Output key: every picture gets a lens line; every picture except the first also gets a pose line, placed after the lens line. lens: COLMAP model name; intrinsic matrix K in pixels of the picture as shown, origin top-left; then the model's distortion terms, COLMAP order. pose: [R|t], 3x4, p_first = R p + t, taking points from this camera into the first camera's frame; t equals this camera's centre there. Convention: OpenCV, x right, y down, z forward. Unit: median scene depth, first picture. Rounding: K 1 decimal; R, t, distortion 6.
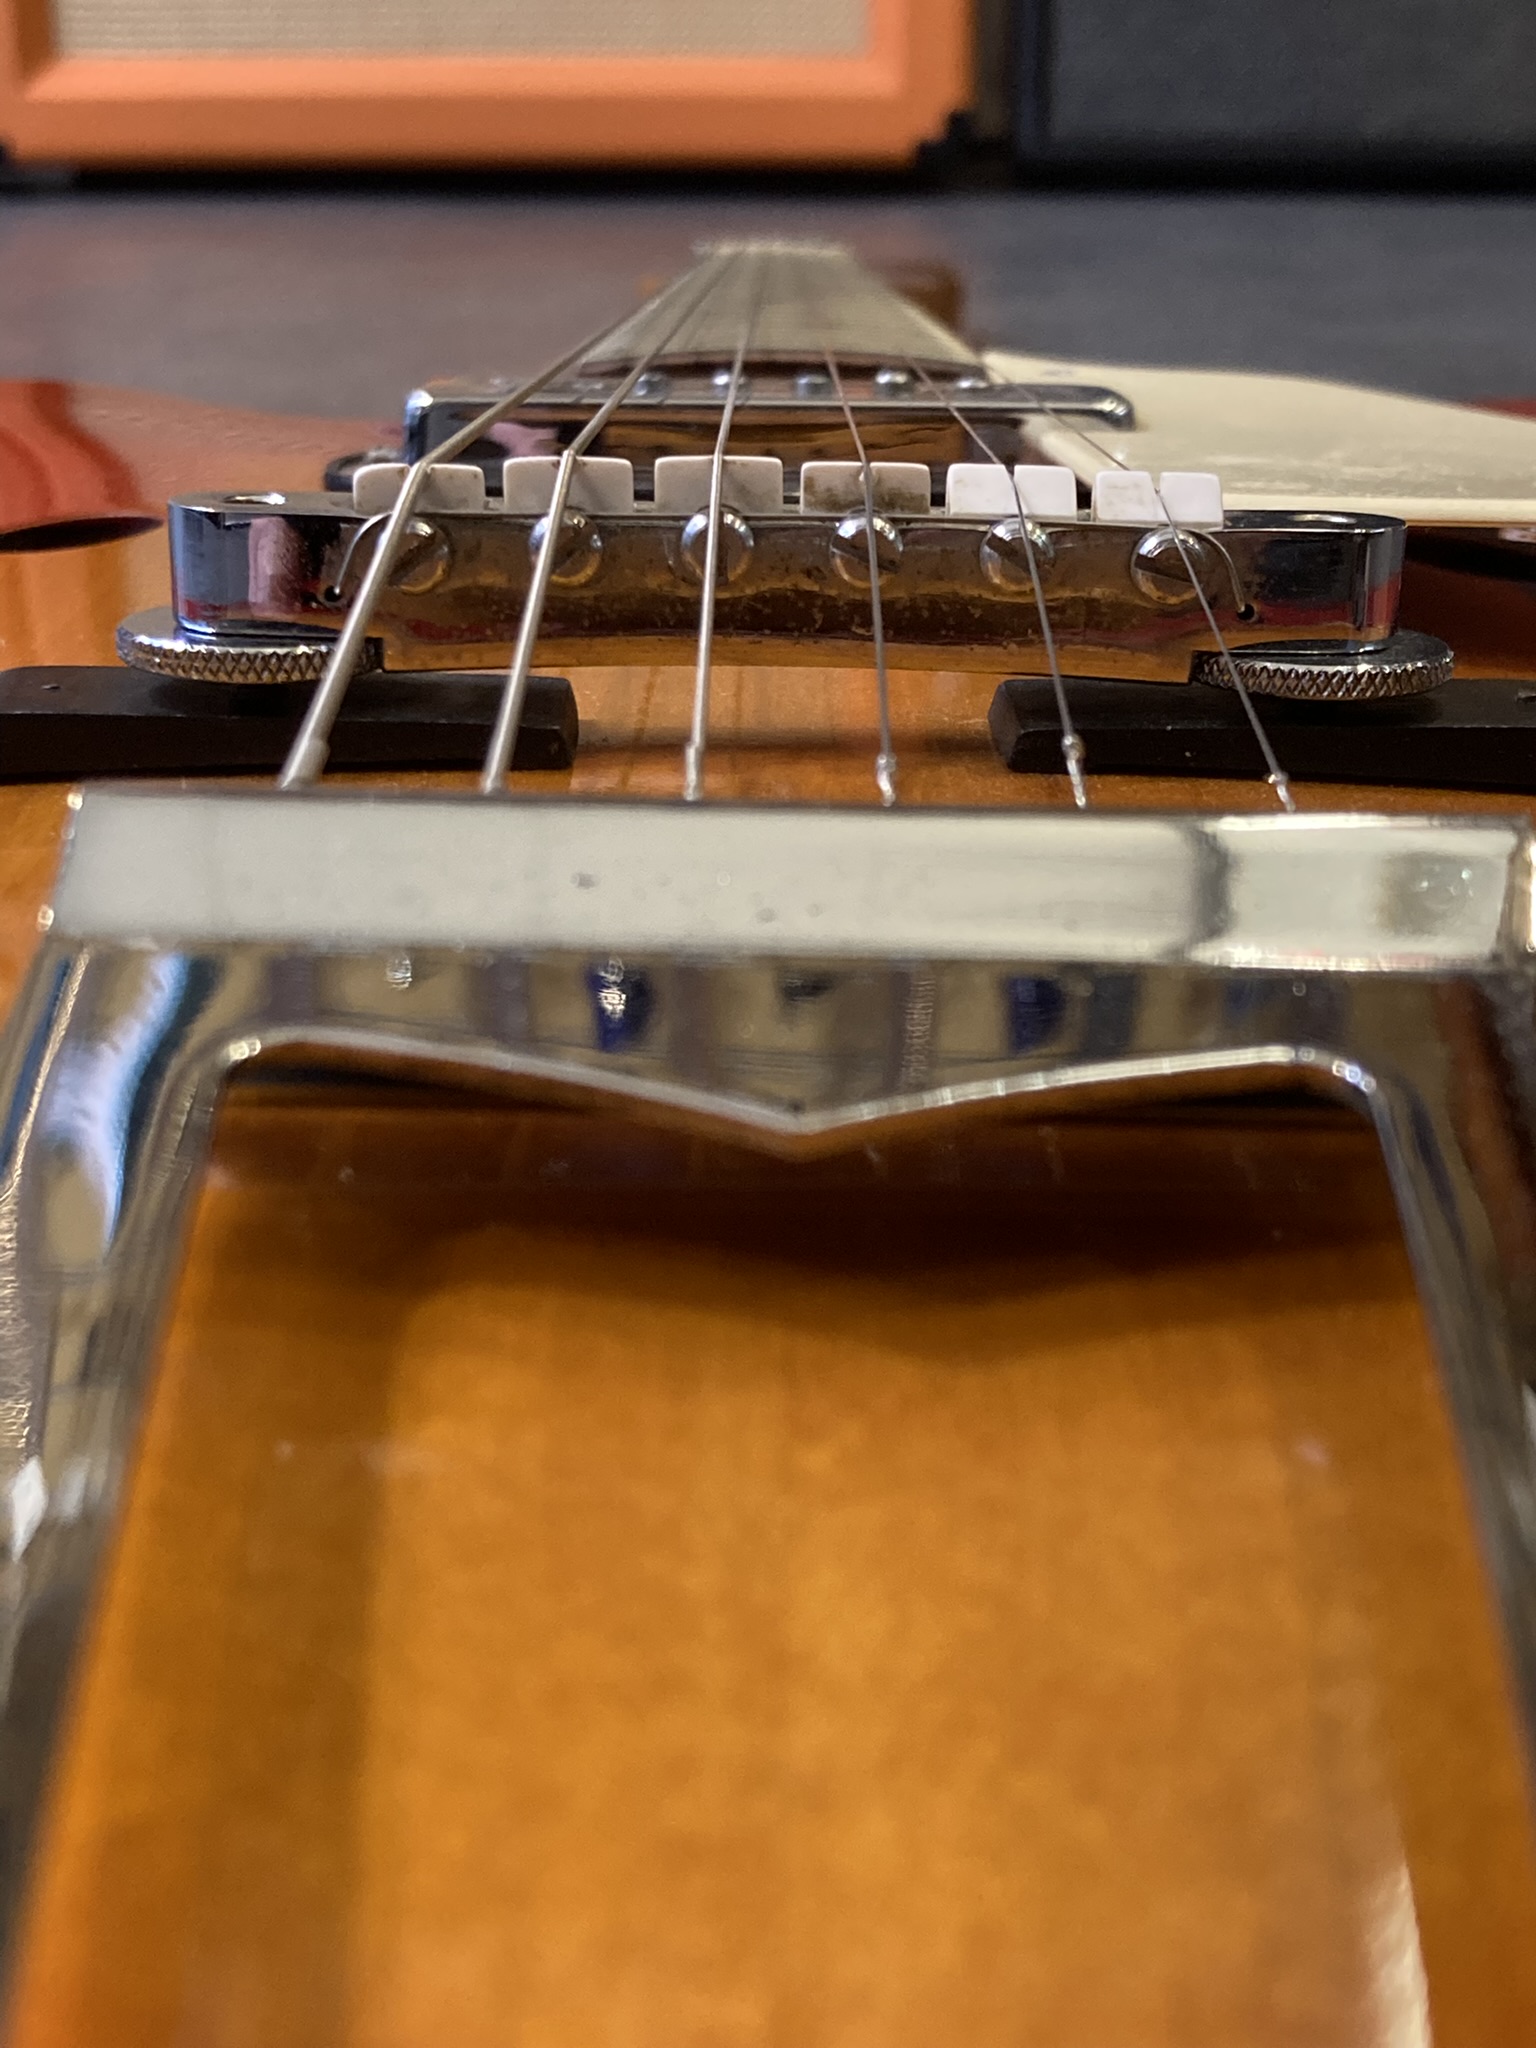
lens RADIAL K [[2874.3, 0, 769.0], [0, 2874.3, 1028.2], [0, 0, 1]] dist [0.044873, 0.000000]
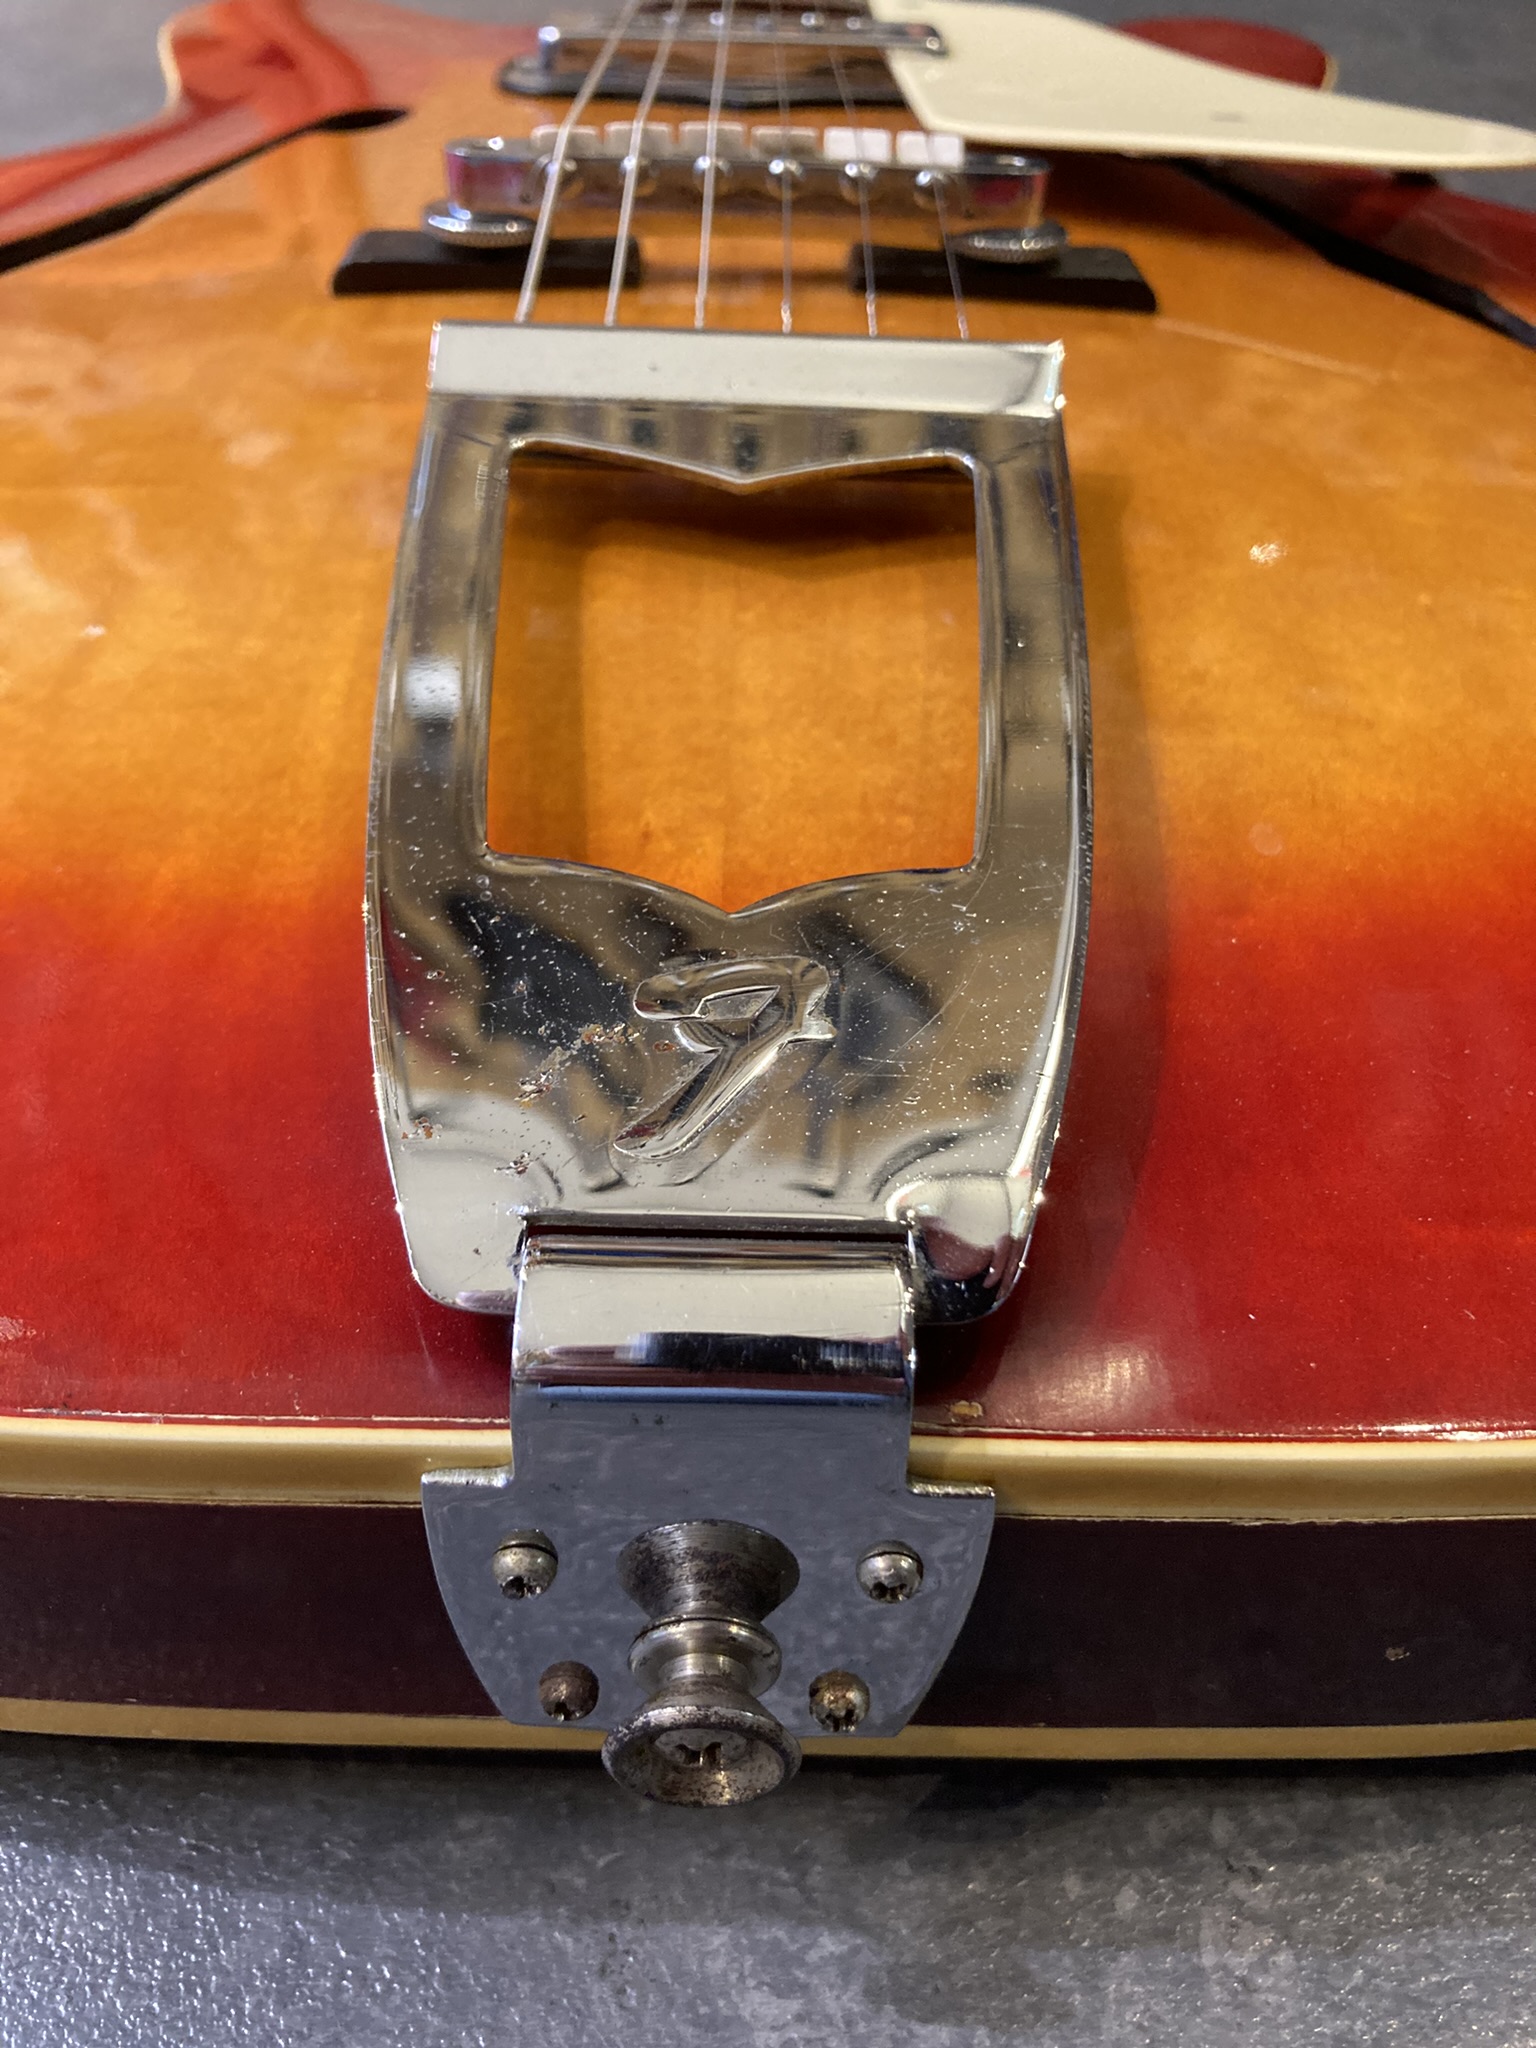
lens RADIAL K [[1732.2, 0, 762.3], [0, 1732.2, 1040.8], [0, 0, 1]] dist [0.009084, -0.008202]
pose [[0.999888, 0.011407, 0.009667, 0.018468], [-0.014122, 0.932841, 0.360011, -0.054878], [-0.004911, -0.360107, 0.932898, -0.578171]]
